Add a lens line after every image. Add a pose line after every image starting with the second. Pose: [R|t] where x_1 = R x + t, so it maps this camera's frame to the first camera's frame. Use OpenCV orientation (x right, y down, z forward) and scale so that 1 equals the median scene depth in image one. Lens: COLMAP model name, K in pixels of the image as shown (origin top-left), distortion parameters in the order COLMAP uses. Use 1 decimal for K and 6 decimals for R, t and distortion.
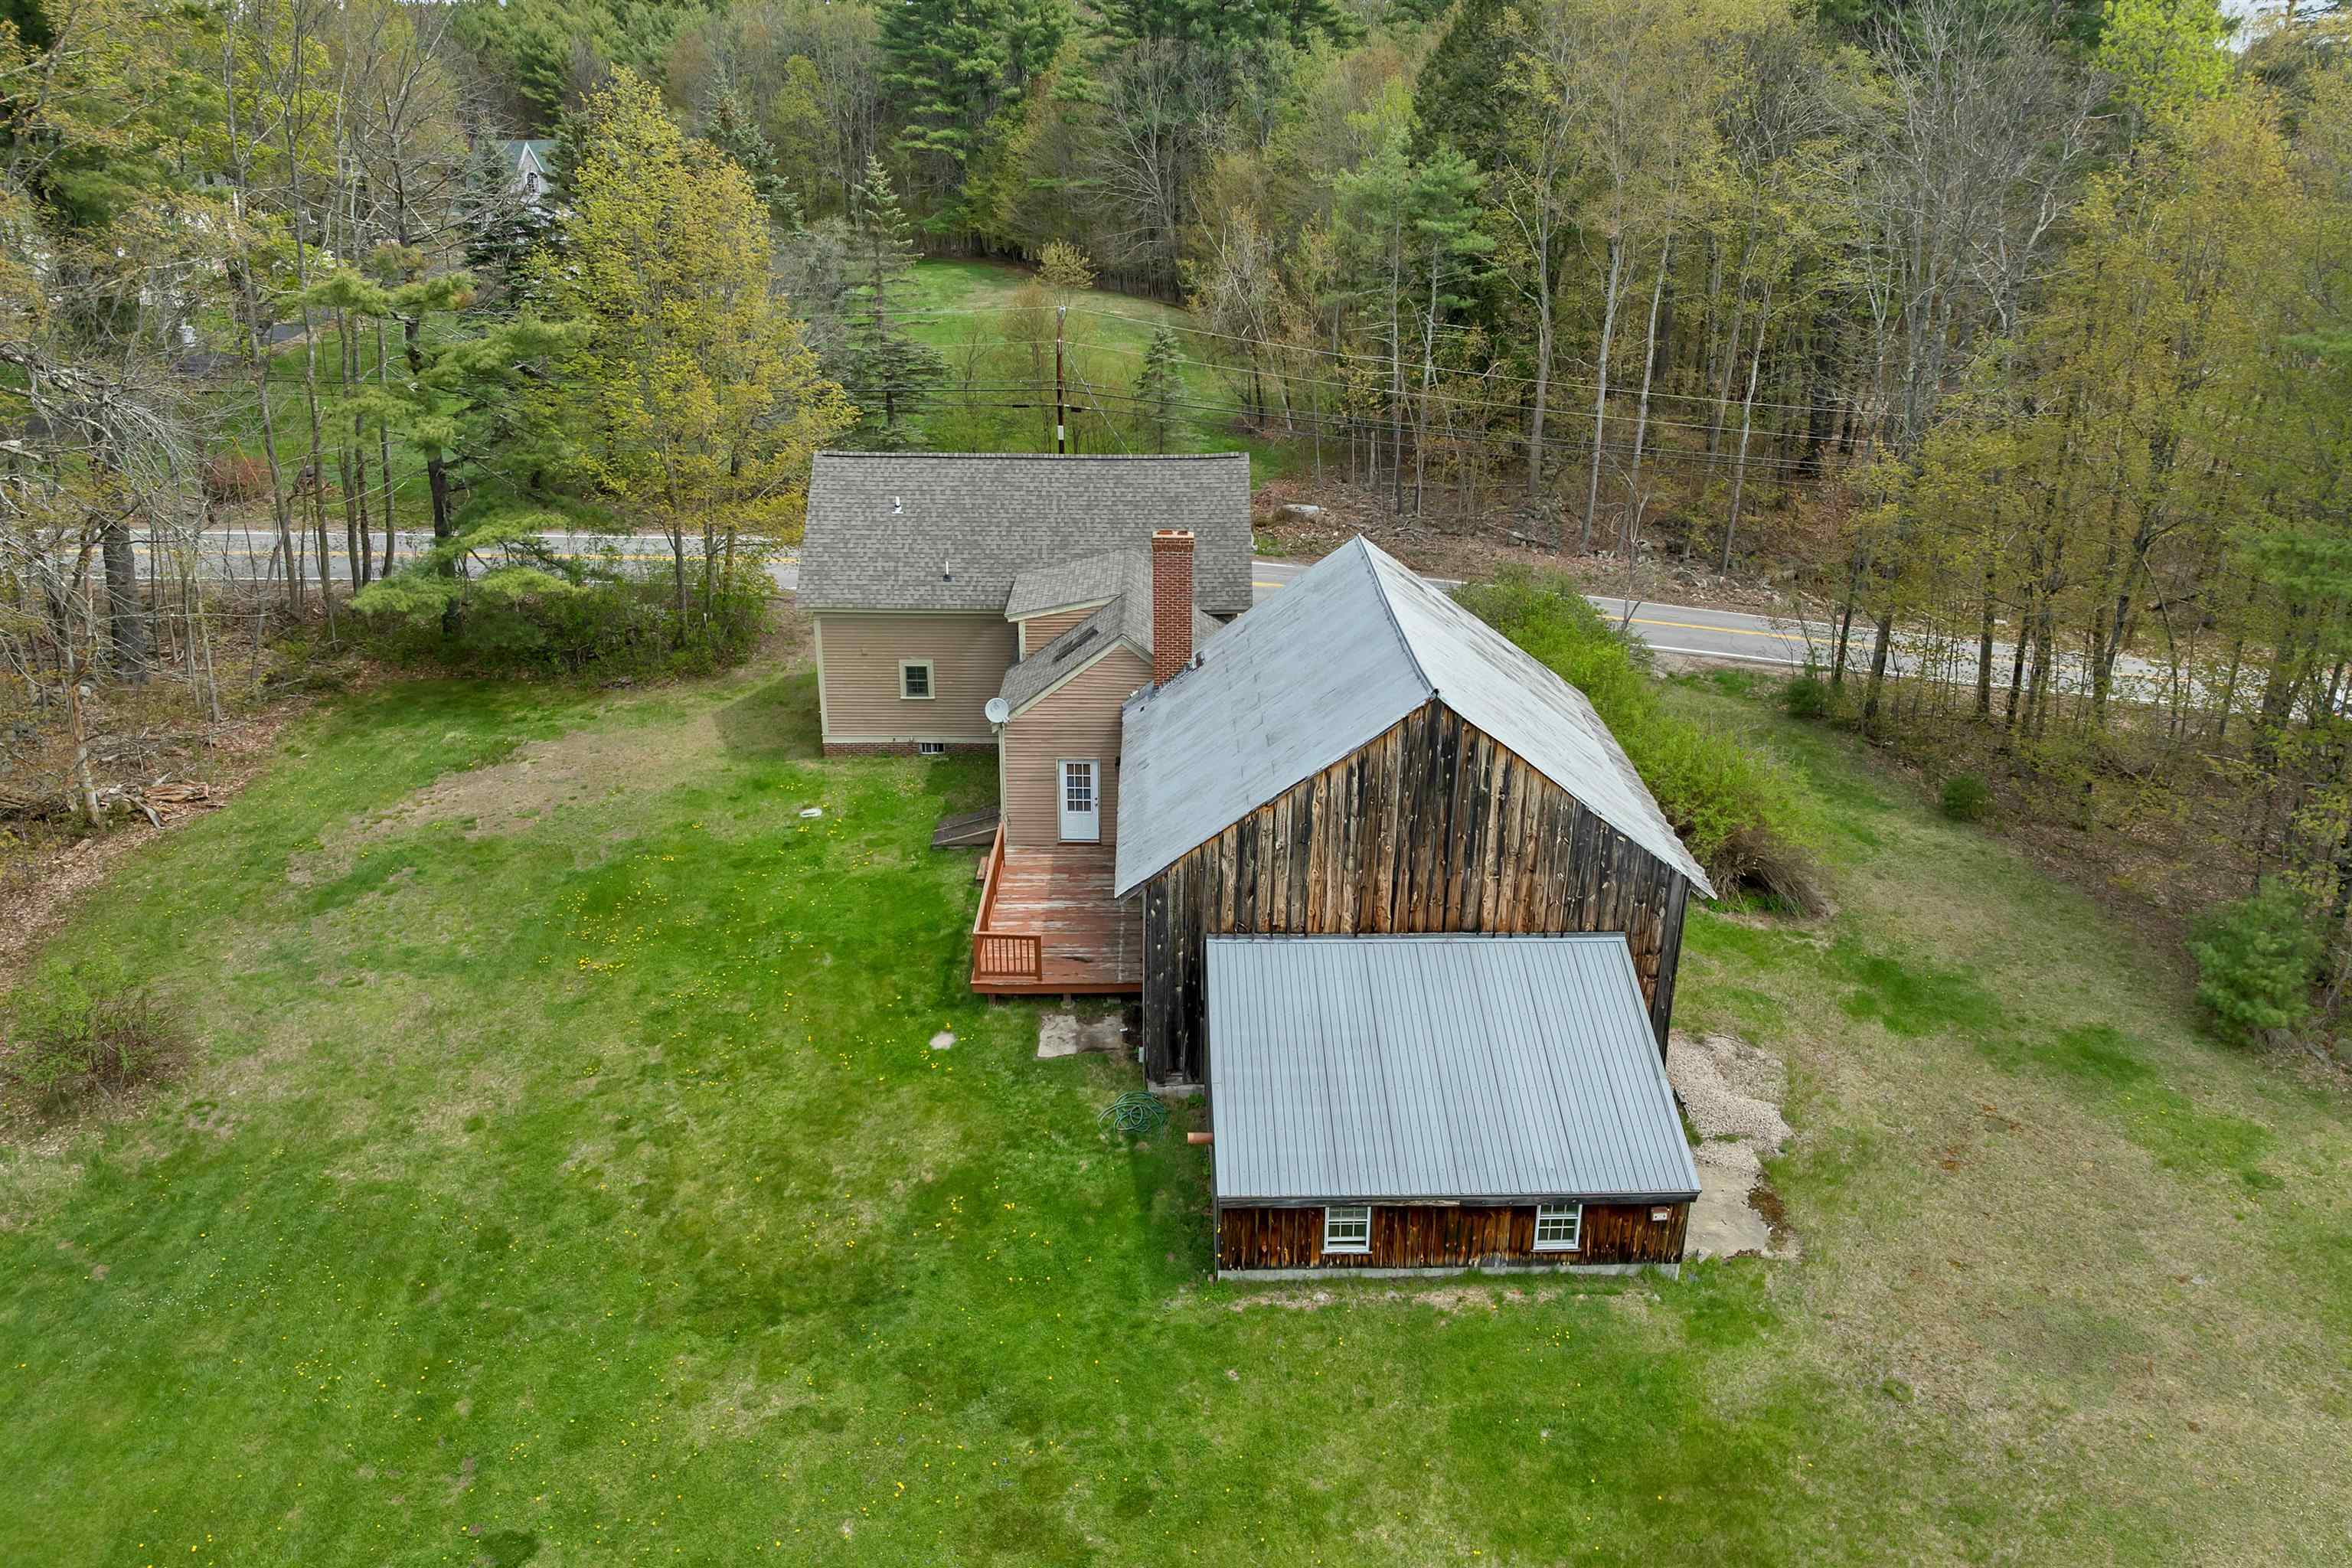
lens RADIAL K [[1700.9, 0, 1174.1], [0, 1700.9, 788.1], [0, 0, 1]] dist [-0.027068, -0.008447]
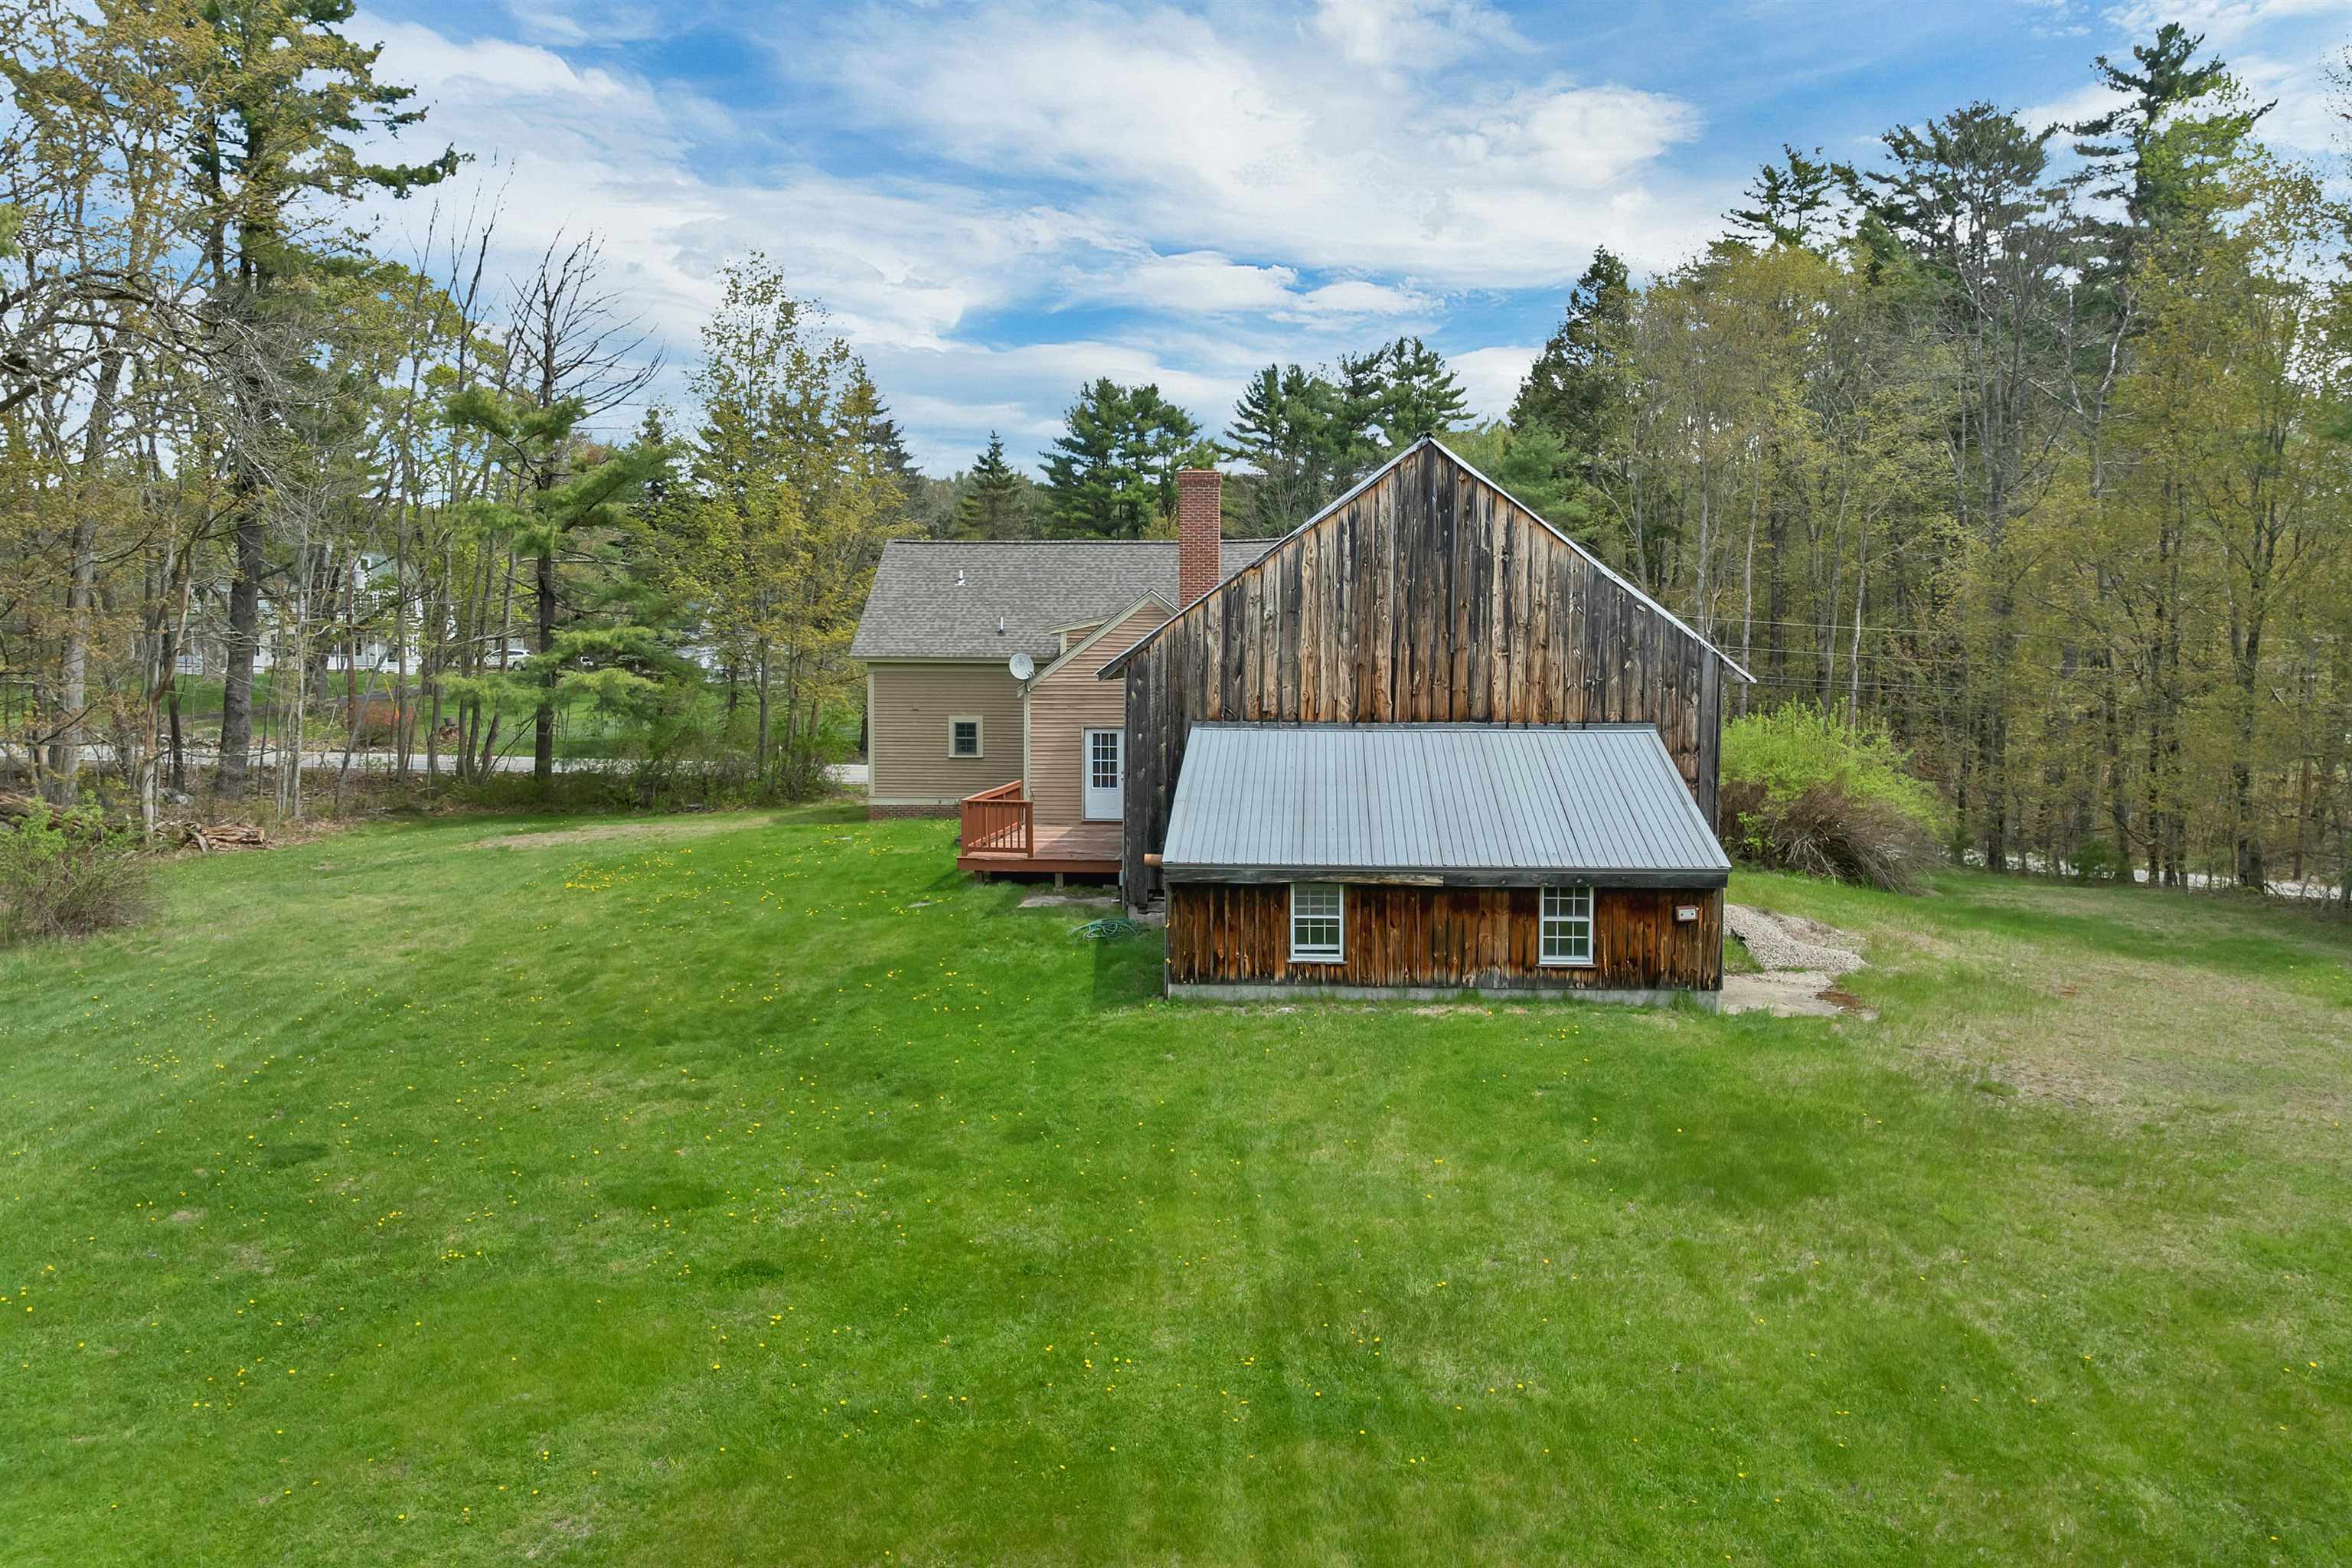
lens RADIAL K [[1700.9, 0, 1173.2], [0, 1700.9, 784.8], [0, 0, 1]] dist [-0.027068, -0.008447]
pose [[0.994939, 0.006538, -0.100264, 0.104033], [-0.038404, 0.946859, -0.319348, 0.421162], [0.092848, 0.321583, 0.942318, 0.142048]]
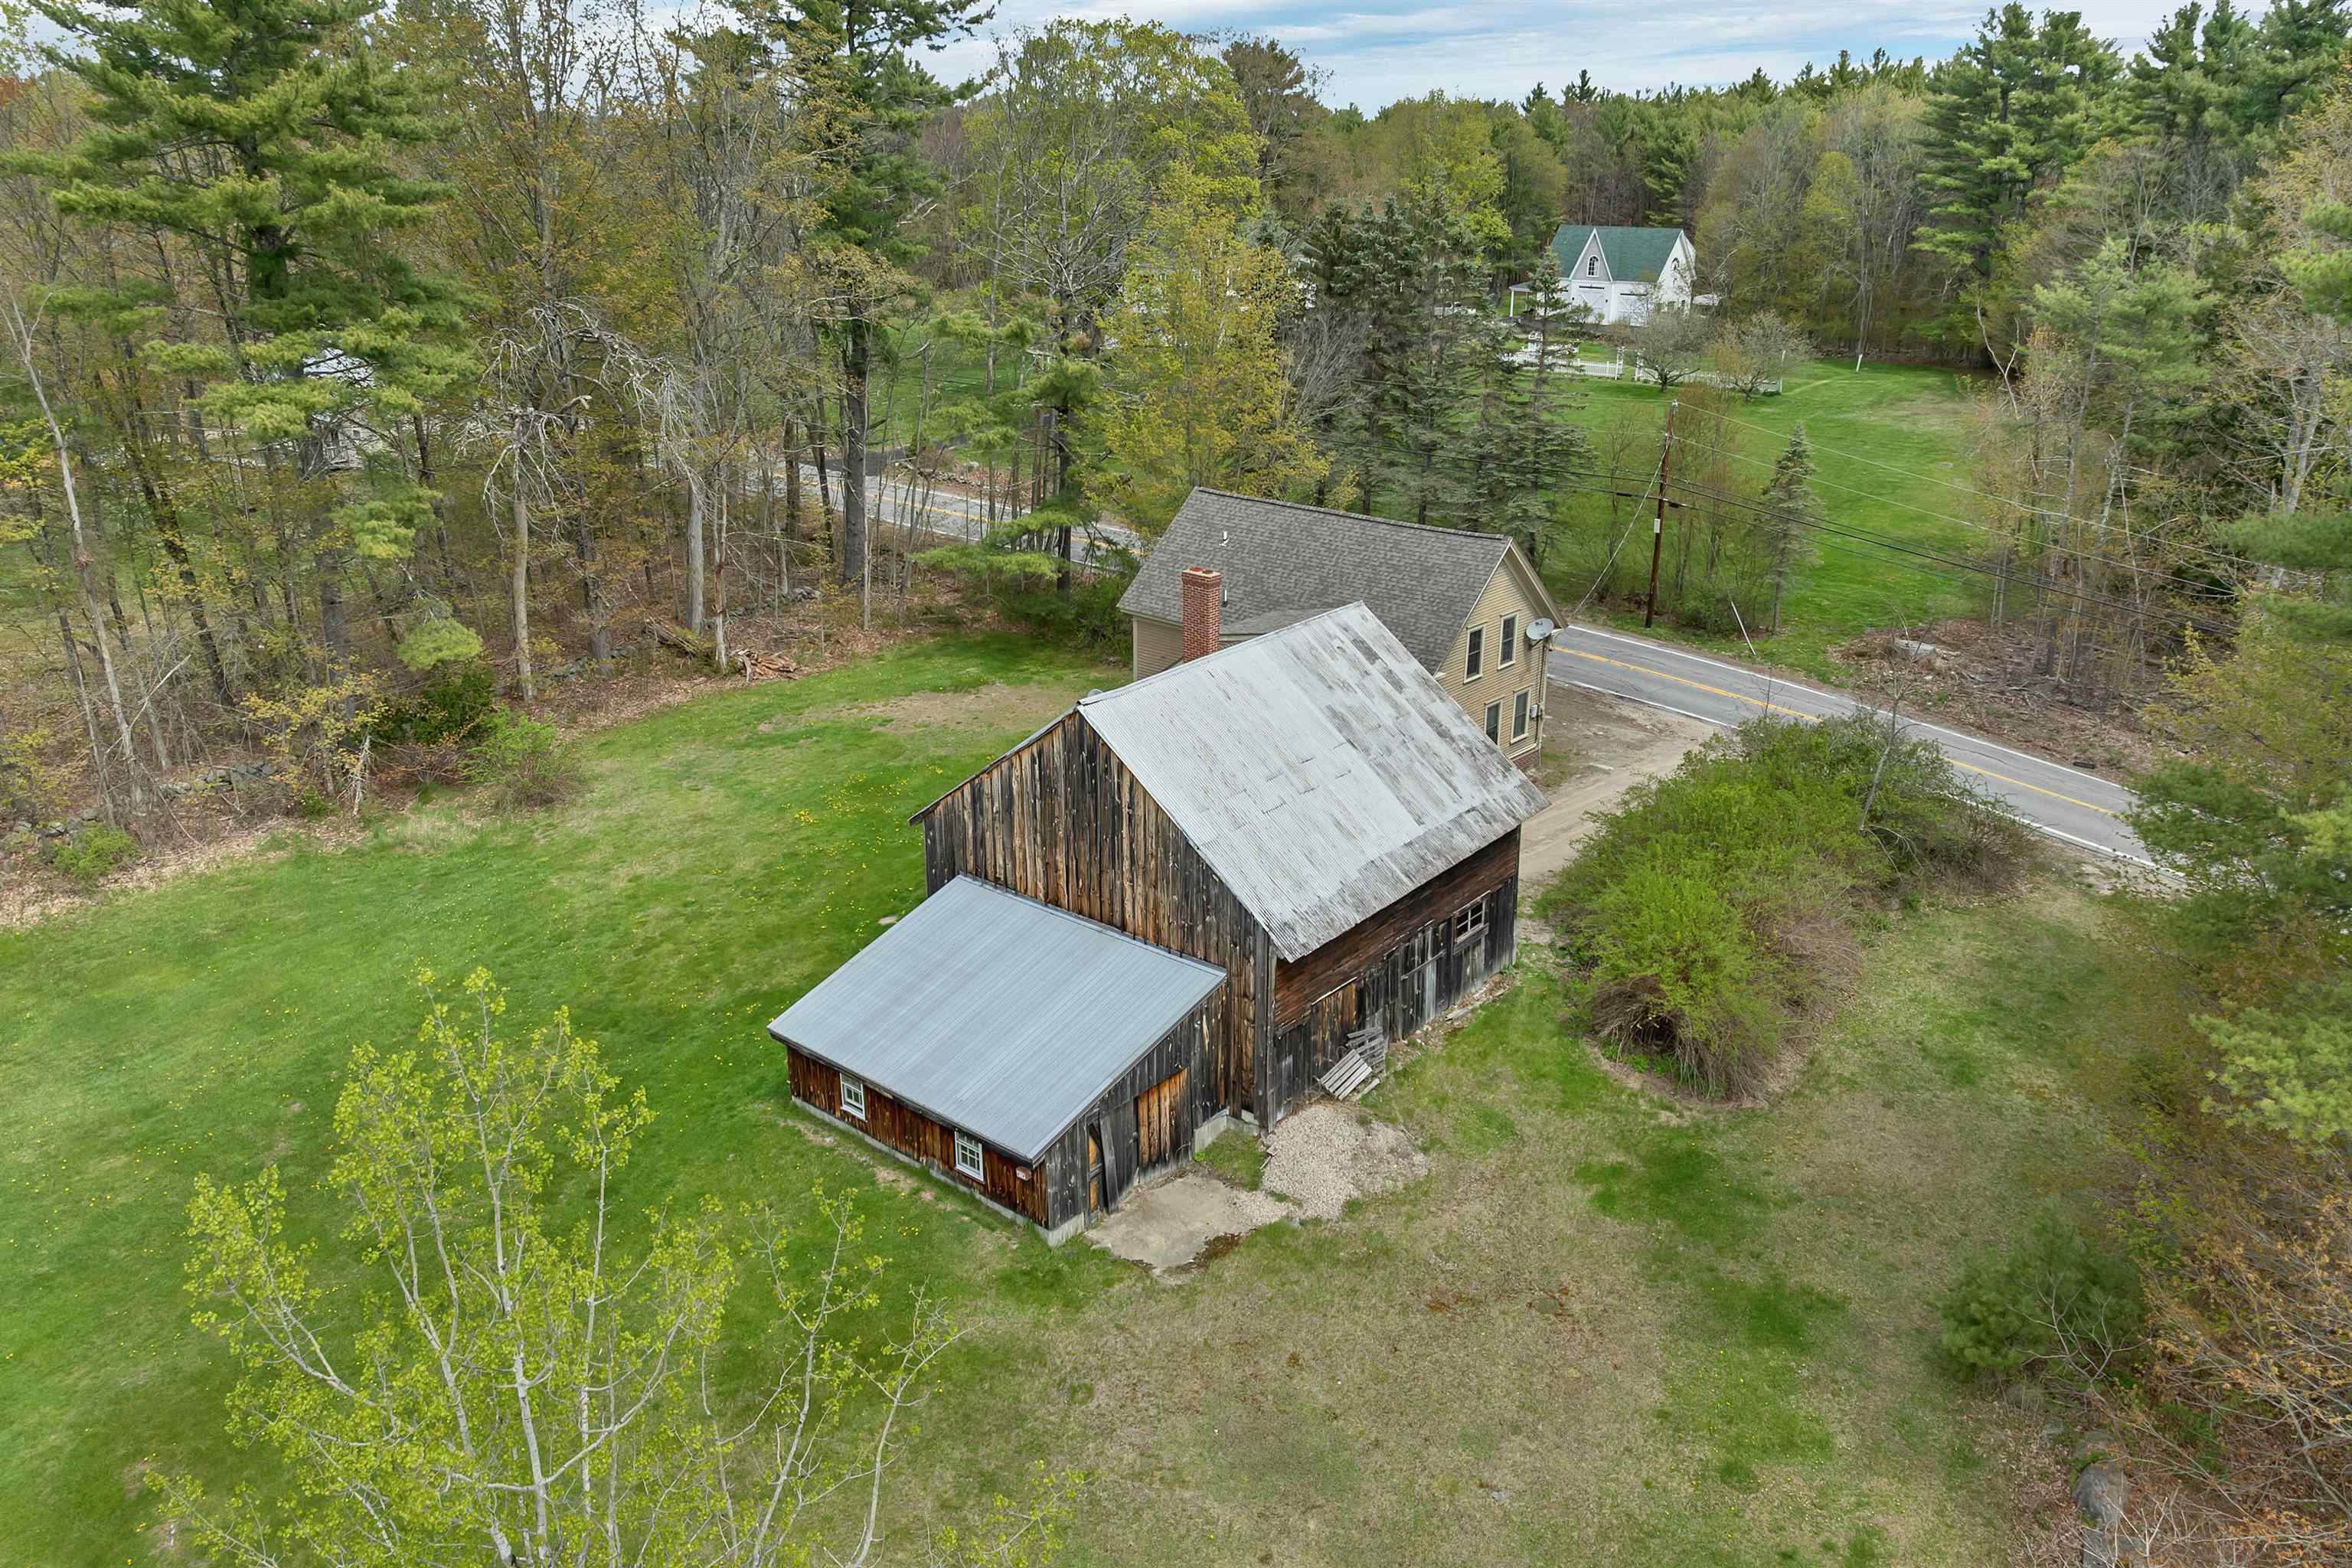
lens RADIAL K [[1700.9, 0, 1178.0], [0, 1700.9, 852.1], [0, 0, 1]] dist [-0.027068, -0.008447]
pose [[0.752364, 0.249519, -0.609663, 0.899045], [-0.258138, 0.963143, 0.075630, -0.061511], [0.606064, 0.100476, 0.789044, 0.127526]]
